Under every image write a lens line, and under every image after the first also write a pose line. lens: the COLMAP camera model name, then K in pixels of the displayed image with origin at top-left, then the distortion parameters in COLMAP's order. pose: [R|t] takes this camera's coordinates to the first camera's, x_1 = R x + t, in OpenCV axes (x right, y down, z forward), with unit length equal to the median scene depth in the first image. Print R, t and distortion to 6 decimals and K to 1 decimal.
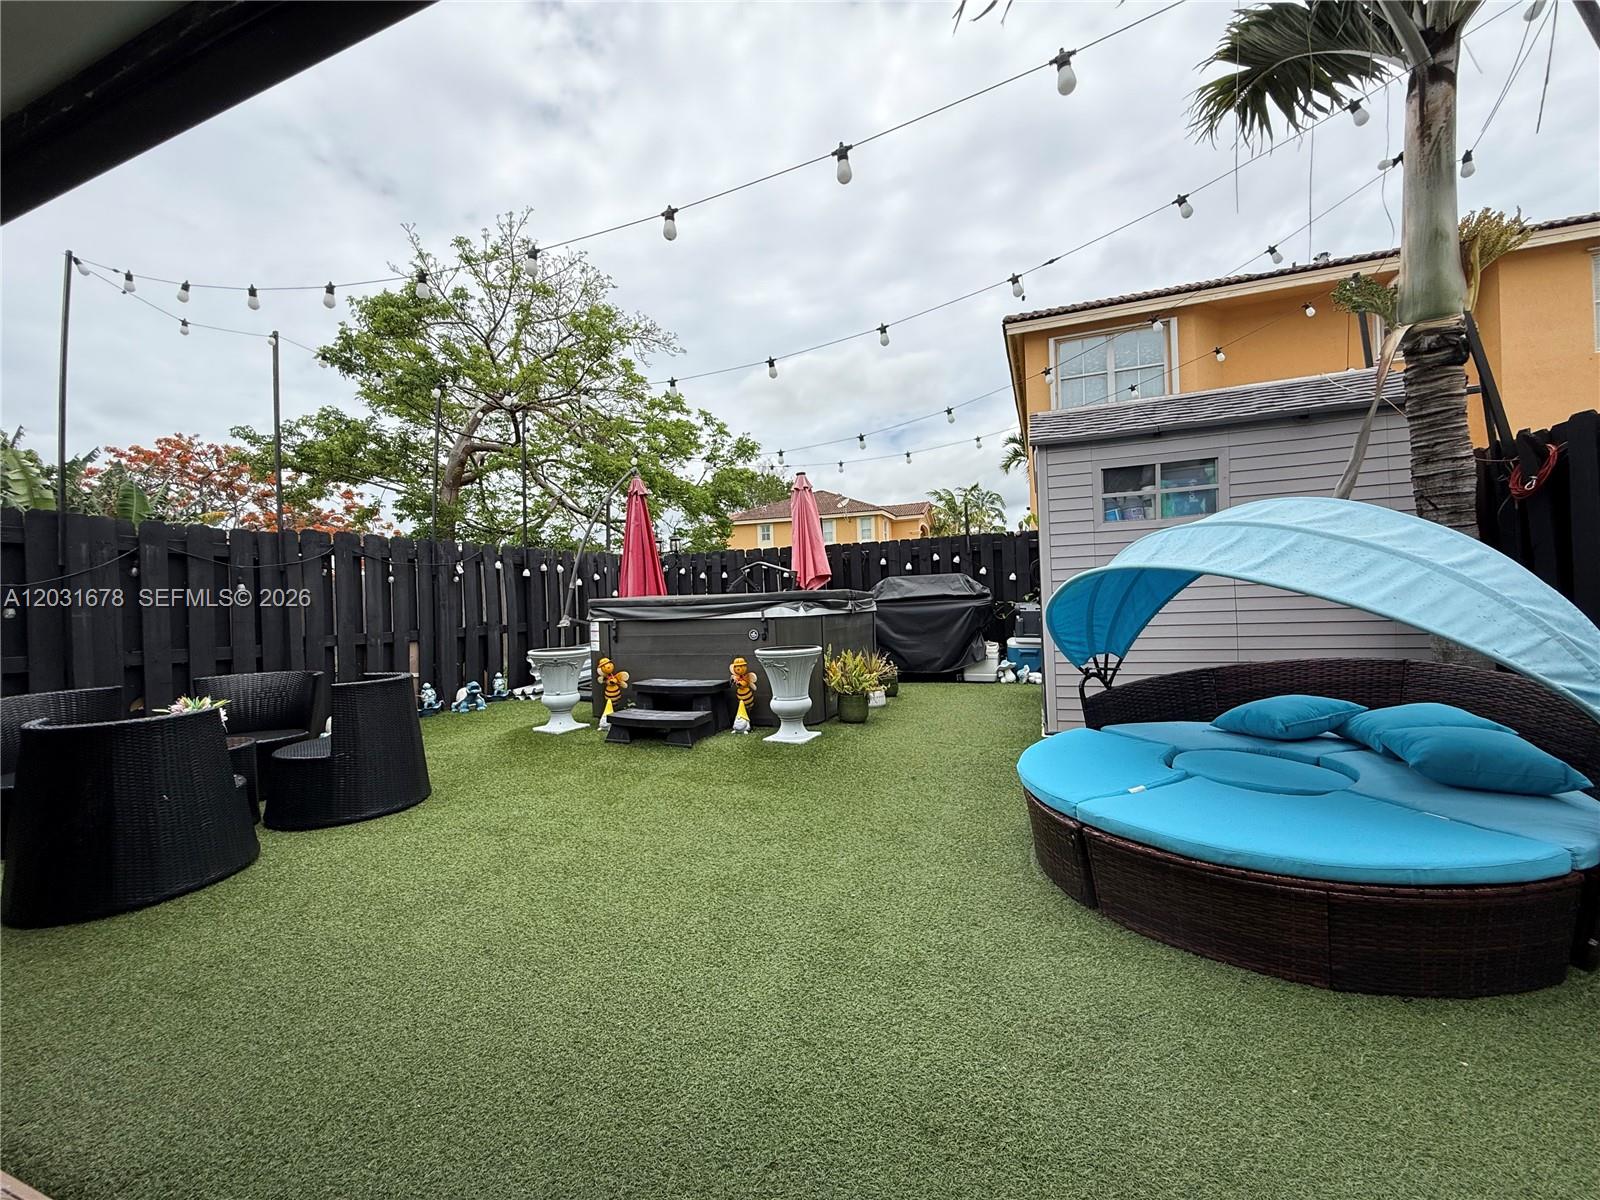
lens RADIAL K [[638.8, 0, 800.3], [0, 638.8, 599.6], [0, 0, 1]] dist [0.000529, -0.000295]
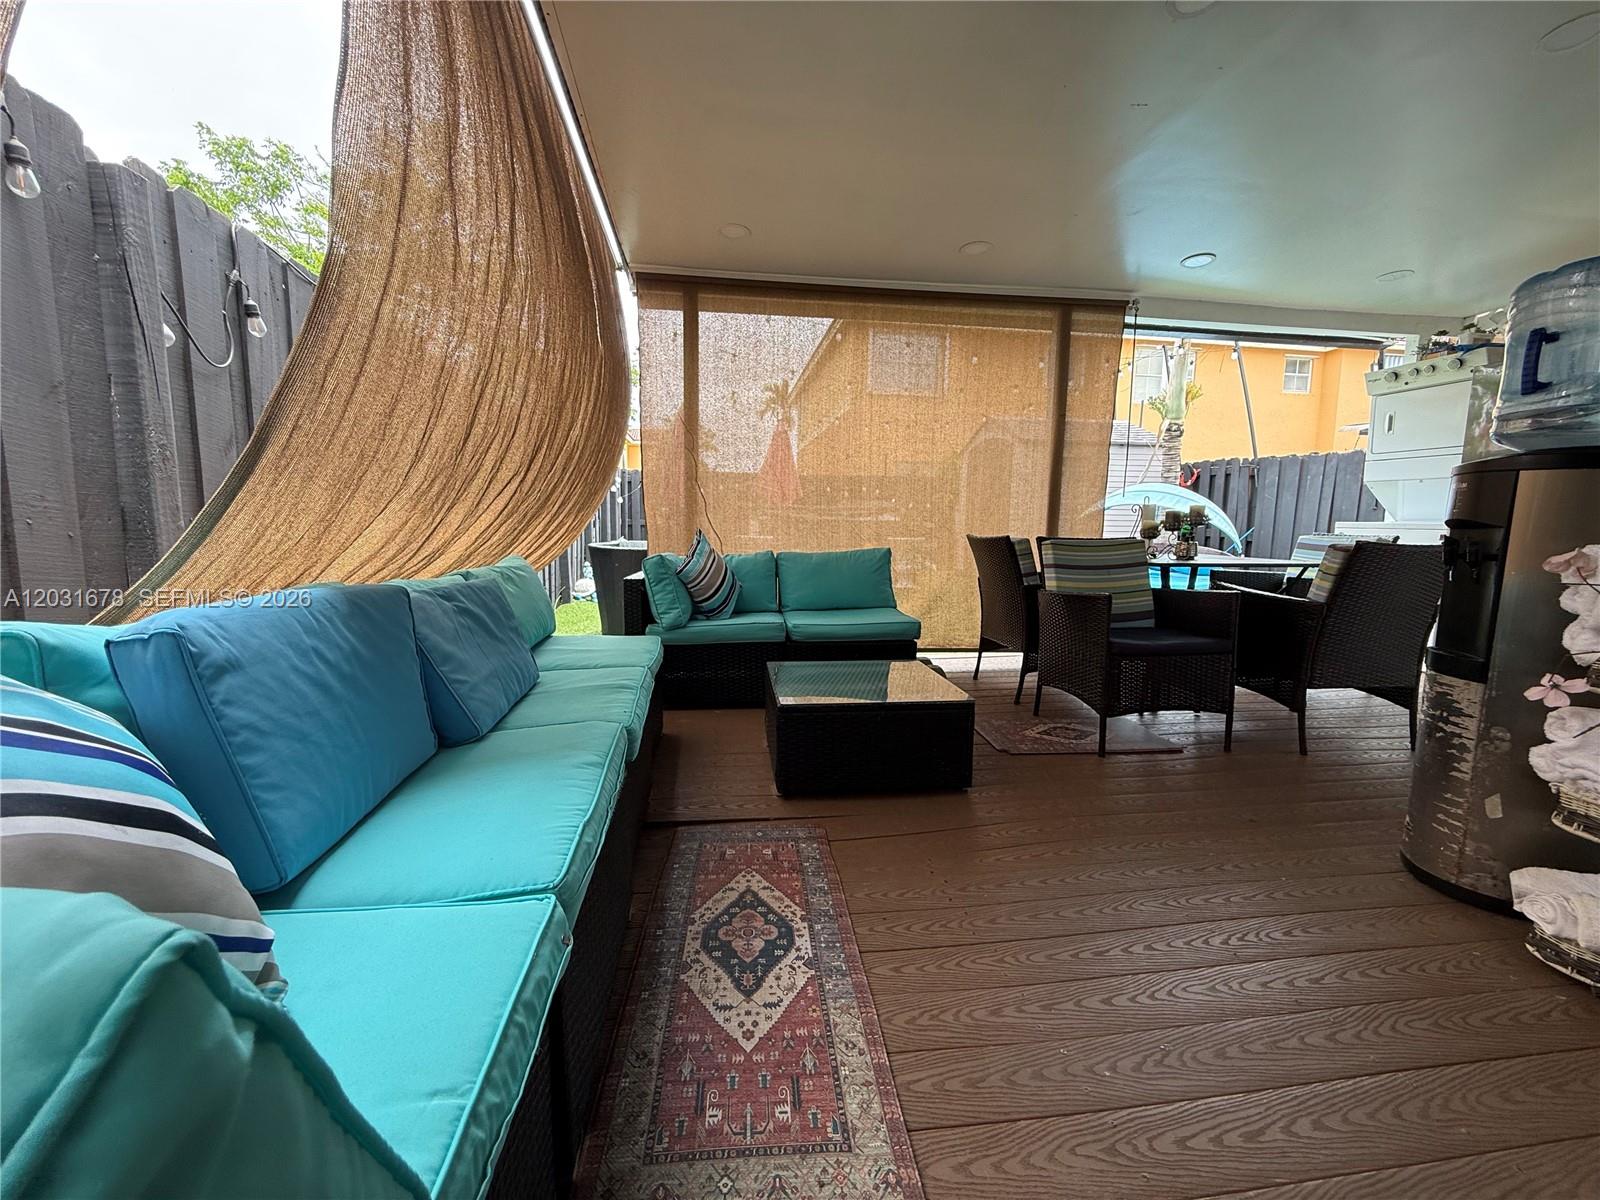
lens RADIAL K [[638.8, 0, 798.2], [0, 638.8, 603.6], [0, 0, 1]] dist [0.000529, -0.000295]
pose [[0.874552, -0.015320, 0.484690, -1.365050], [-0.041121, 0.993558, 0.105601, 0.094648], [-0.483186, -0.112285, 0.868288, -0.527631]]
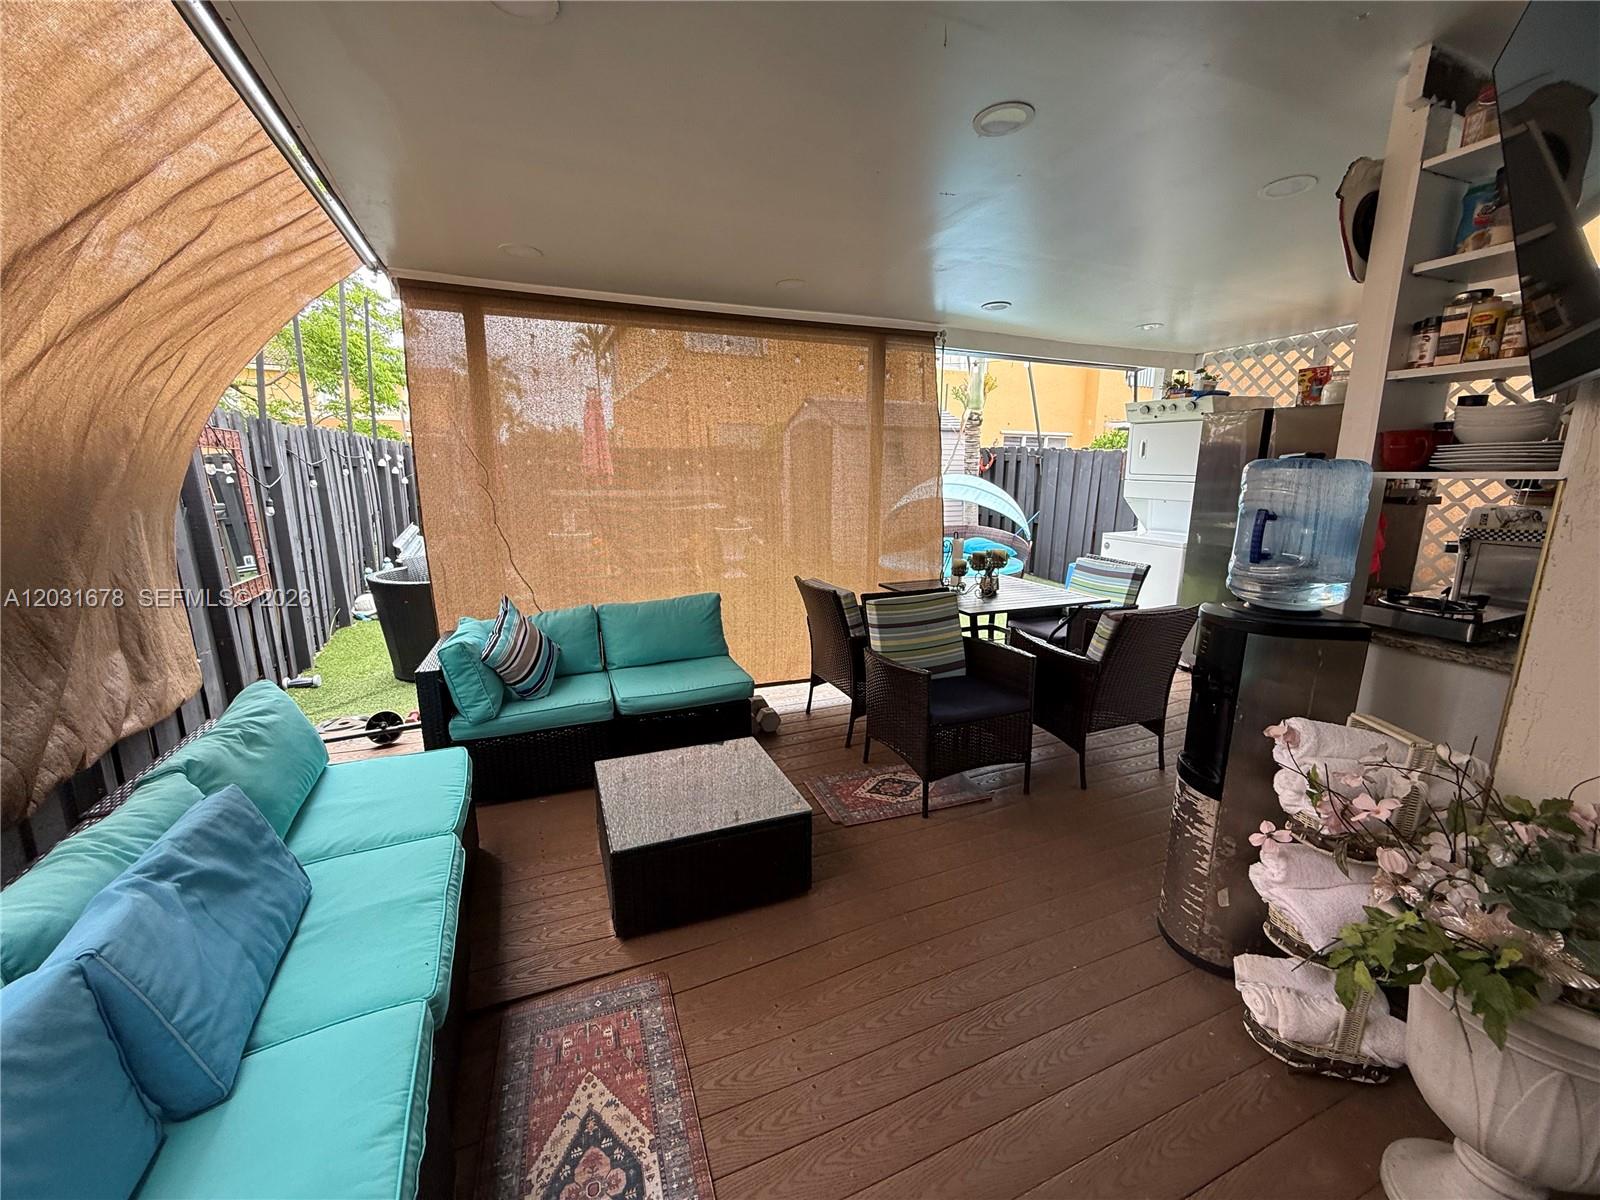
lens RADIAL K [[638.8, 0, 798.6], [0, 638.8, 609.7], [0, 0, 1]] dist [0.000529, -0.000295]
pose [[0.715708, -0.108341, 0.689945, -1.342483], [-0.028670, 0.982504, 0.184022, -0.036780], [-0.697810, -0.151487, 0.700080, -0.491767]]
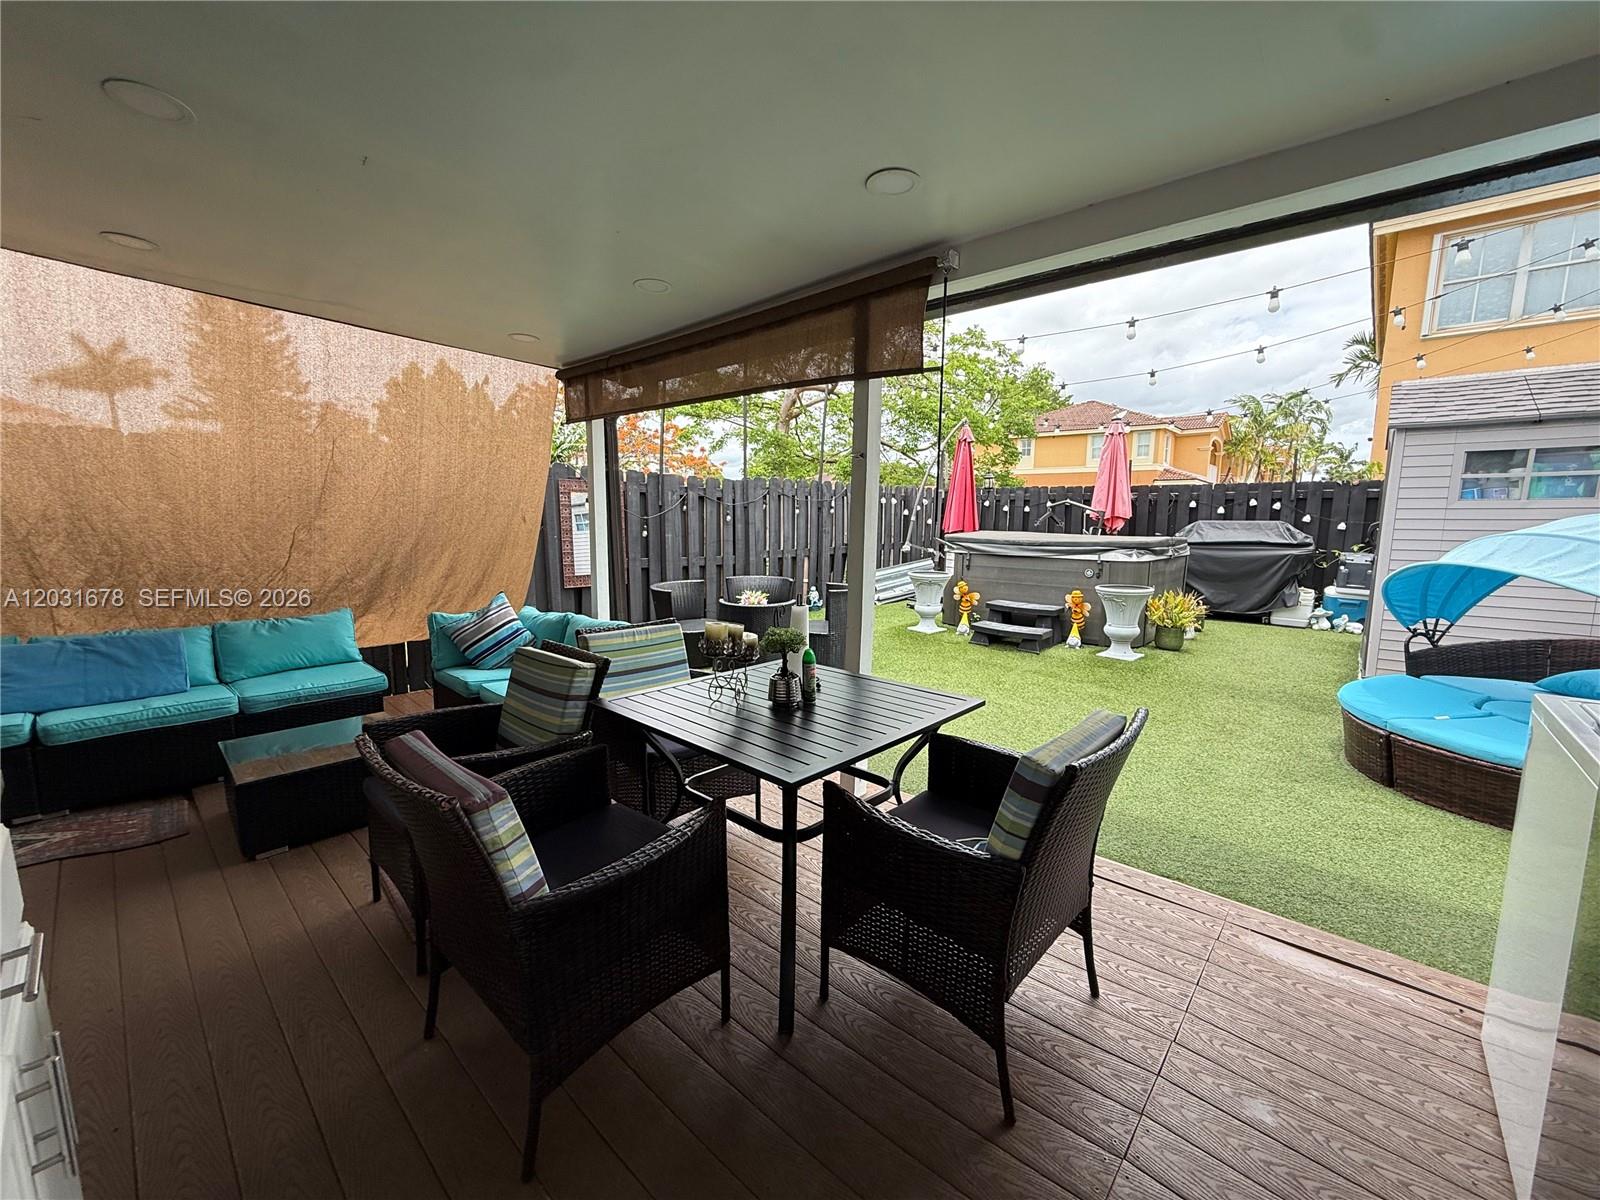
lens RADIAL K [[638.8, 0, 802.1], [0, 638.8, 600.1], [0, 0, 1]] dist [0.000529, -0.000295]
pose [[0.934972, 0.087687, -0.343714, -0.210643], [-0.038585, 0.988356, 0.147187, -0.072761], [0.352618, -0.124354, 0.927468, -0.488971]]
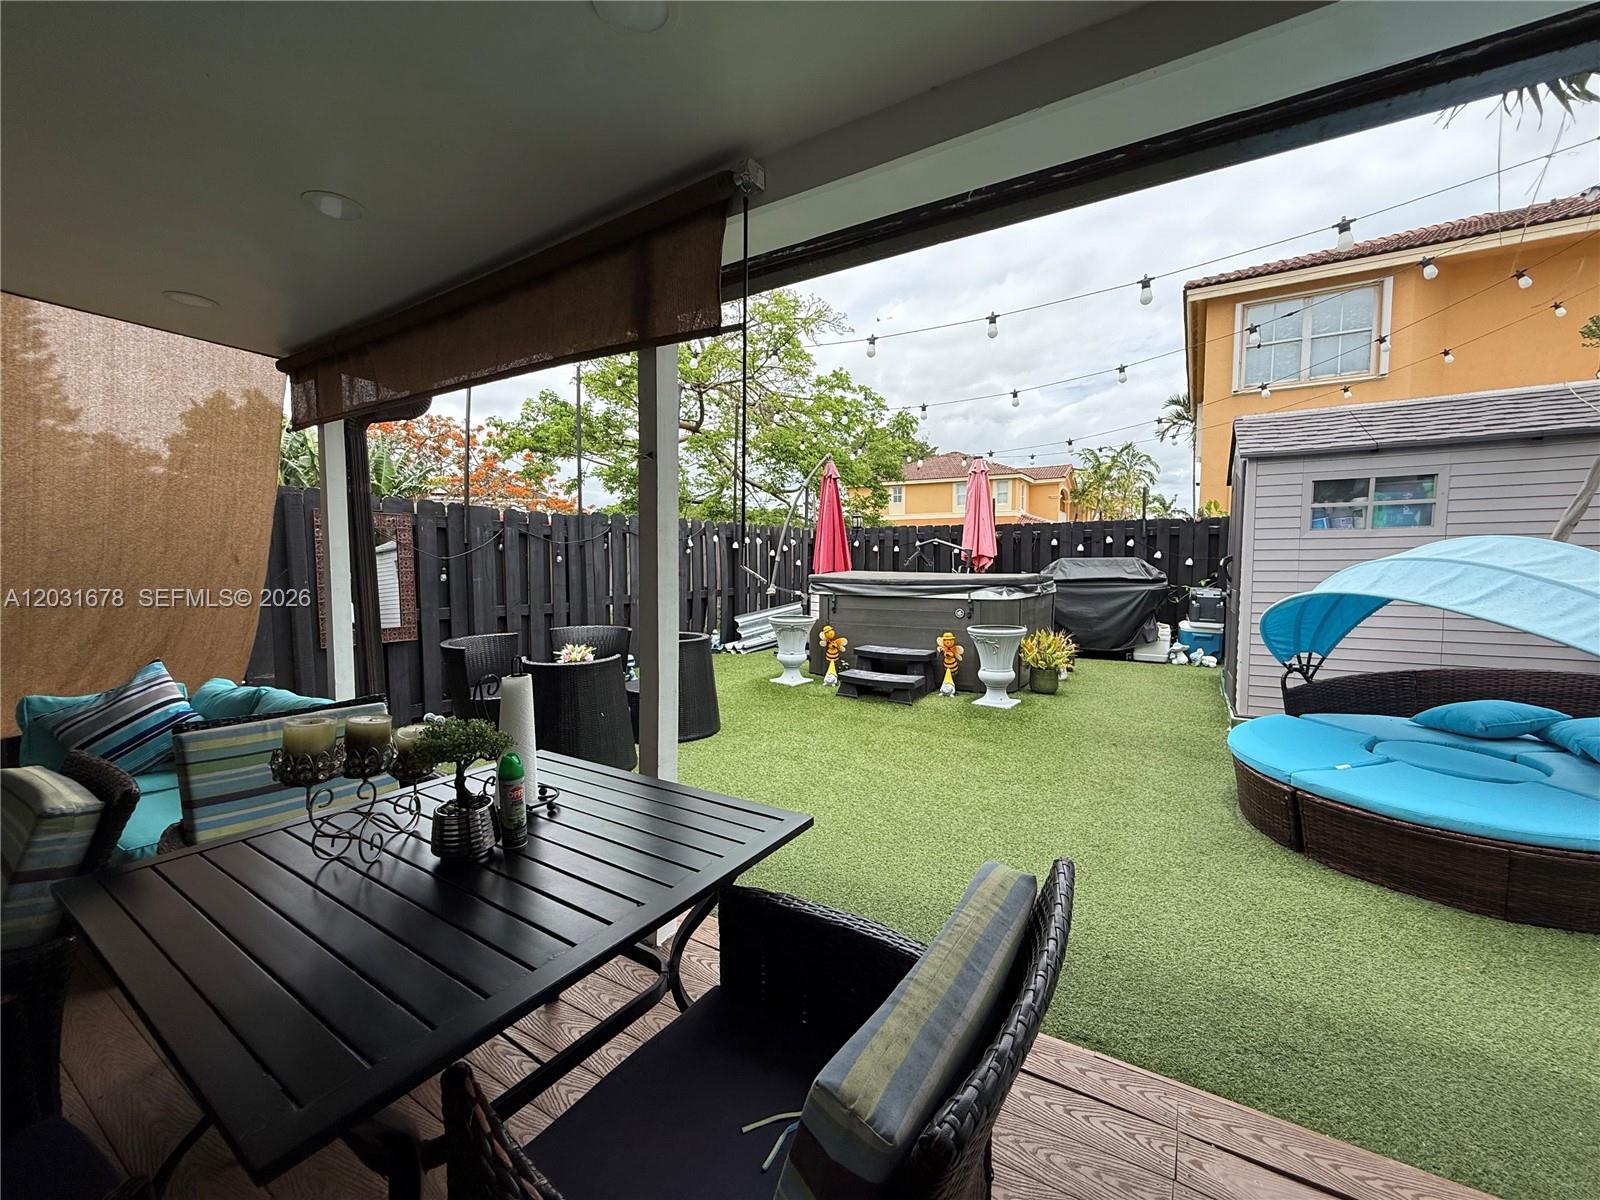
lens RADIAL K [[638.8, 0, 800.8], [0, 638.8, 599.8], [0, 0, 1]] dist [0.000529, -0.000295]
pose [[0.982999, 0.043390, -0.178410, -0.193569], [-0.031494, 0.997121, 0.068979, -0.052748], [0.180889, -0.062187, 0.981536, -0.253669]]
